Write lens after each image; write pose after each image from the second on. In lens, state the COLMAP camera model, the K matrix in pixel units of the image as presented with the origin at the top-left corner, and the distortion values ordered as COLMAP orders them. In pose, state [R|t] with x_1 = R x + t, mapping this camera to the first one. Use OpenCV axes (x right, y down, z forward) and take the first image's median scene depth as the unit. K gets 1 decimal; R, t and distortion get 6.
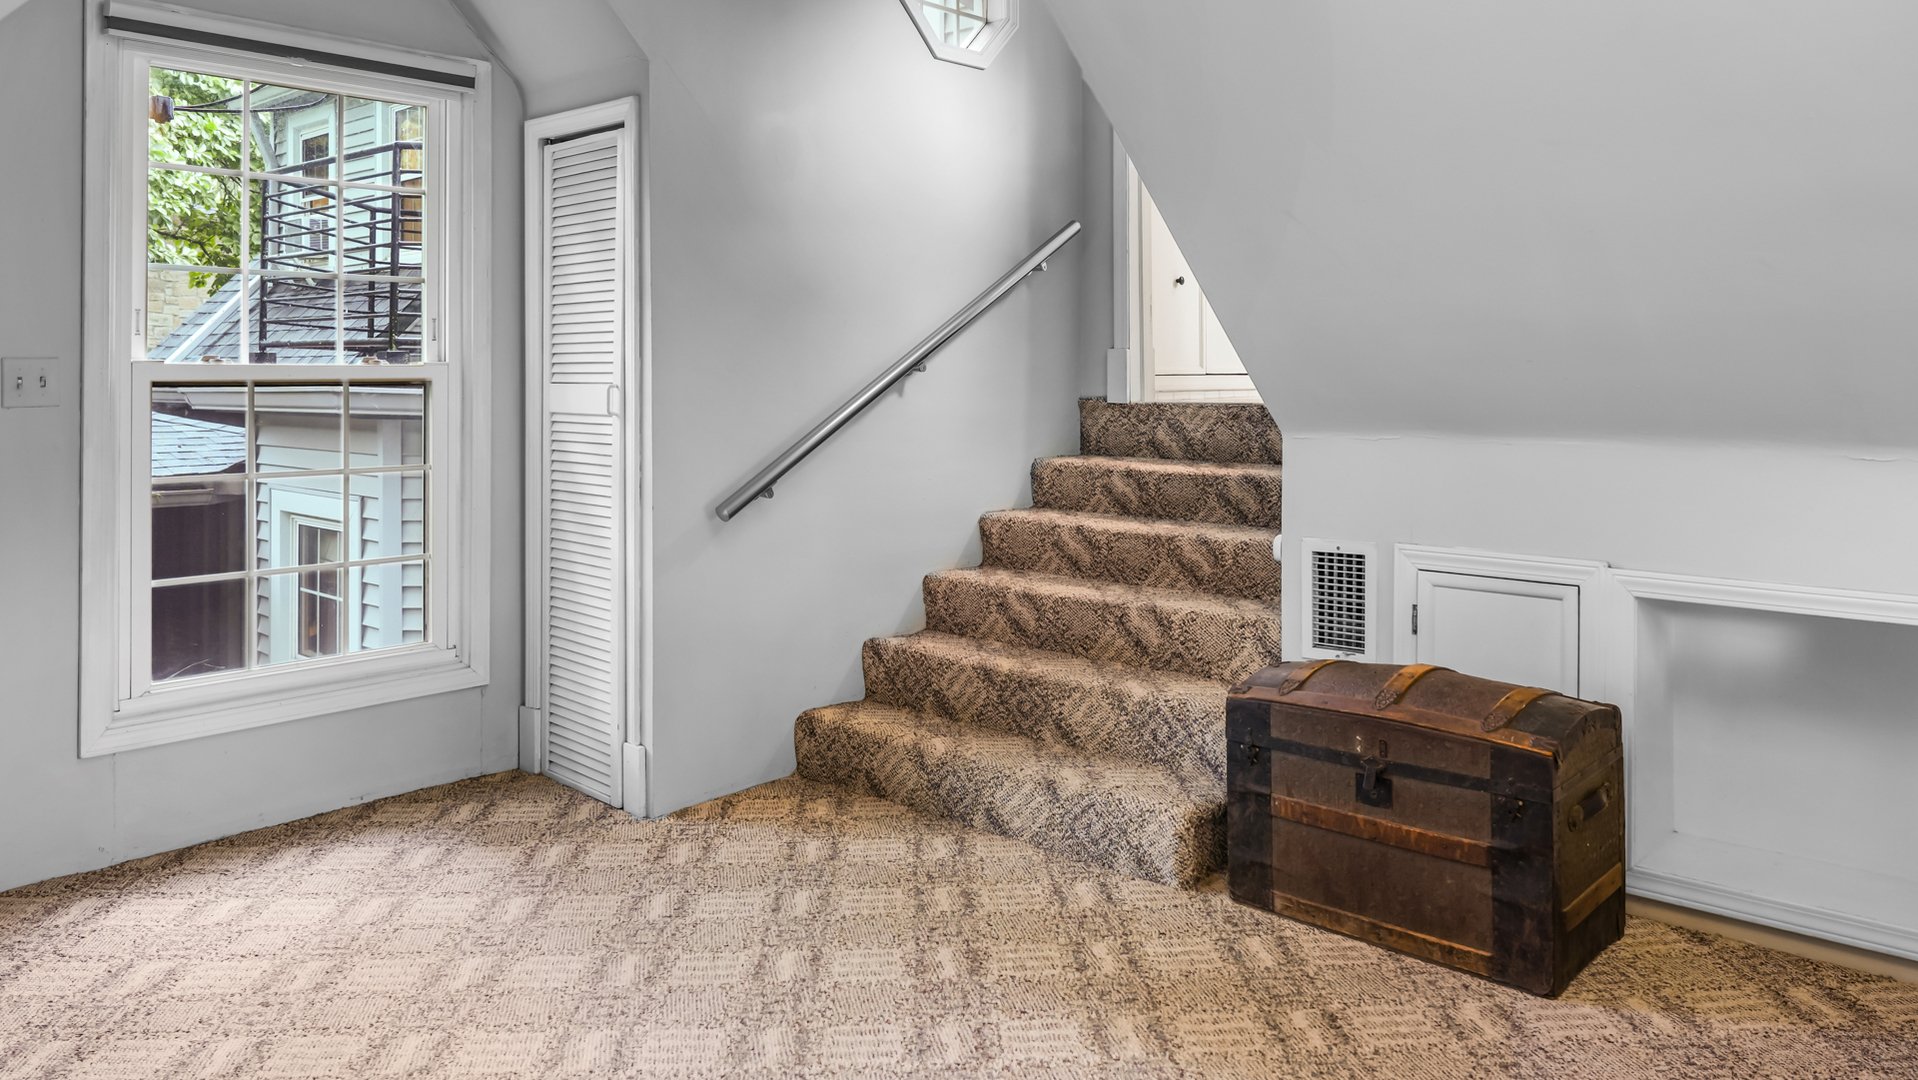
lens RADIAL K [[1296.0, 0, 959.7], [0, 1296.0, 462.4], [0, 0, 1]] dist [-0.011697, -0.006240]
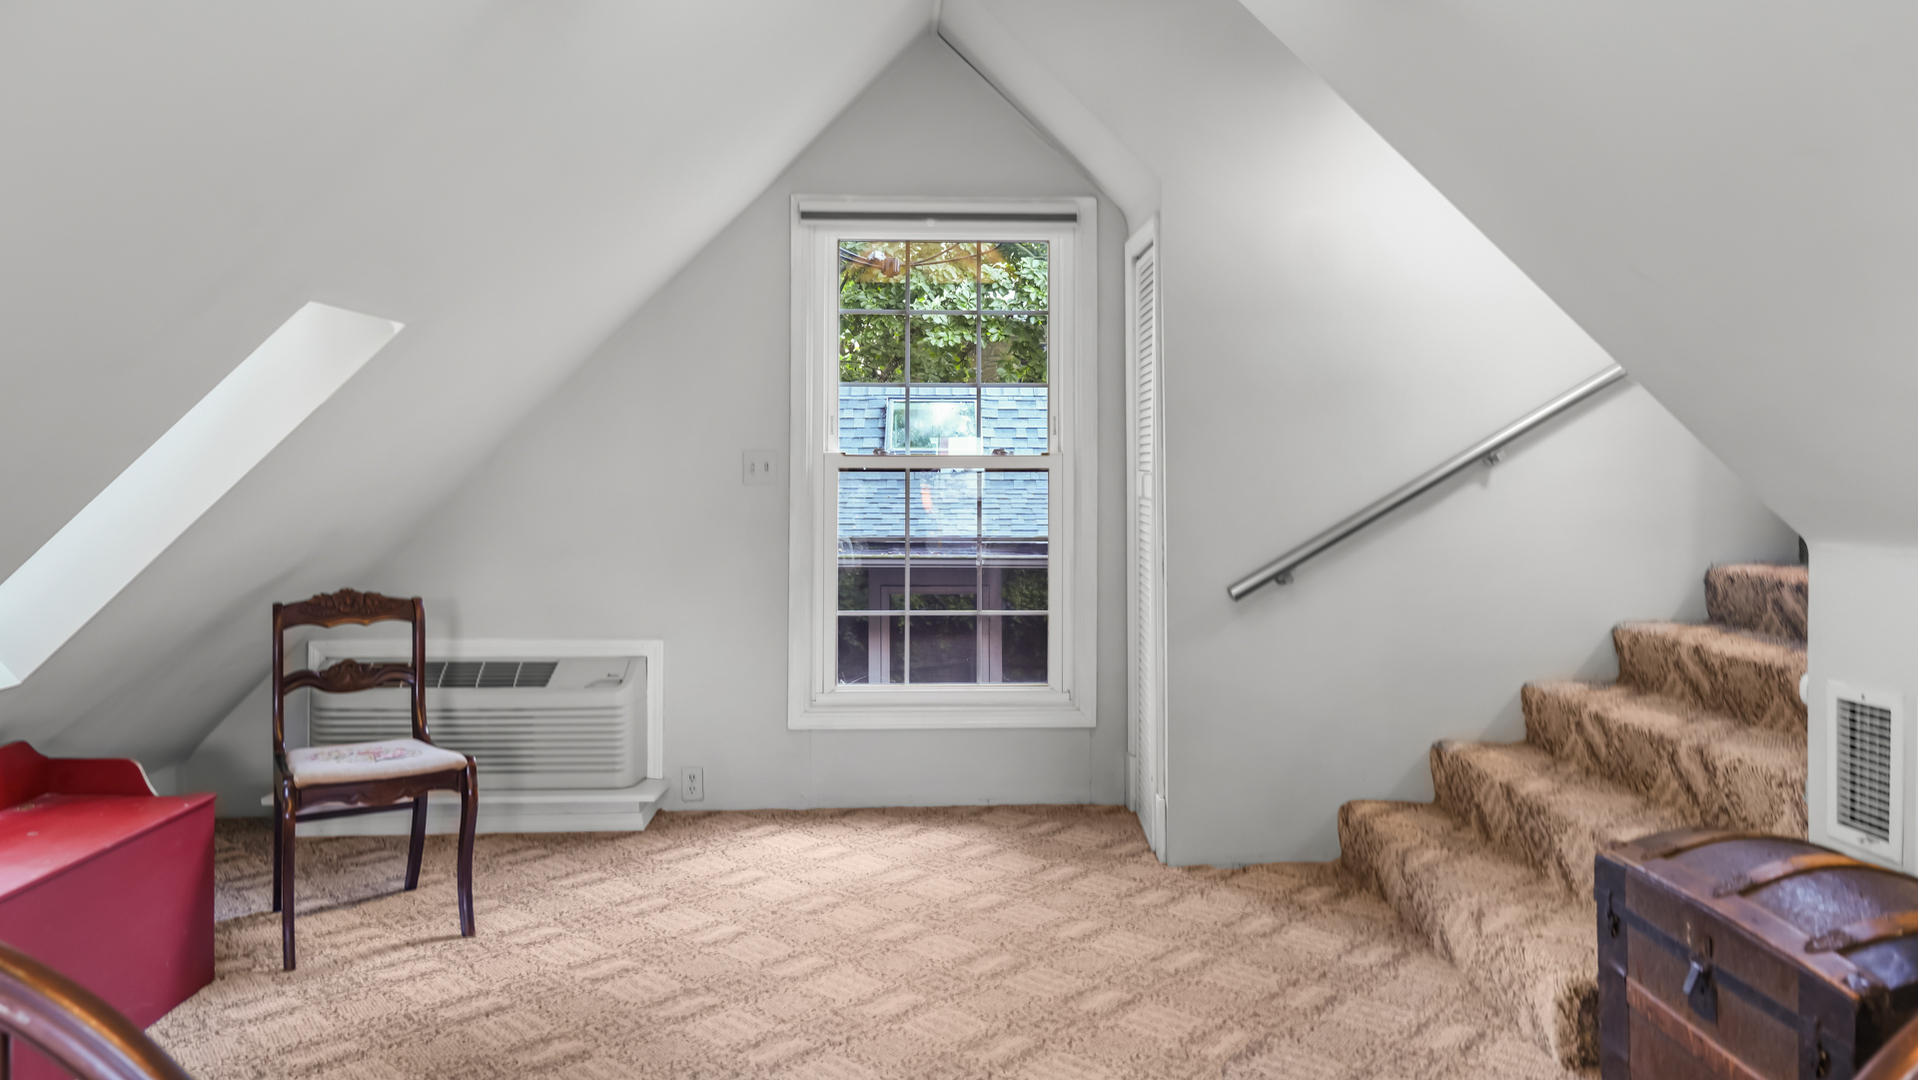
lens RADIAL K [[1266.8, 0, 959.0], [0, 1266.8, 540.0], [0, 0, 1]] dist [-0.017395, -0.004149]
pose [[0.716680, 0.044043, -0.696010, 0.416473], [-0.047820, 0.998758, 0.013961, -0.009766], [0.695760, 0.023278, 0.717897, 0.108771]]
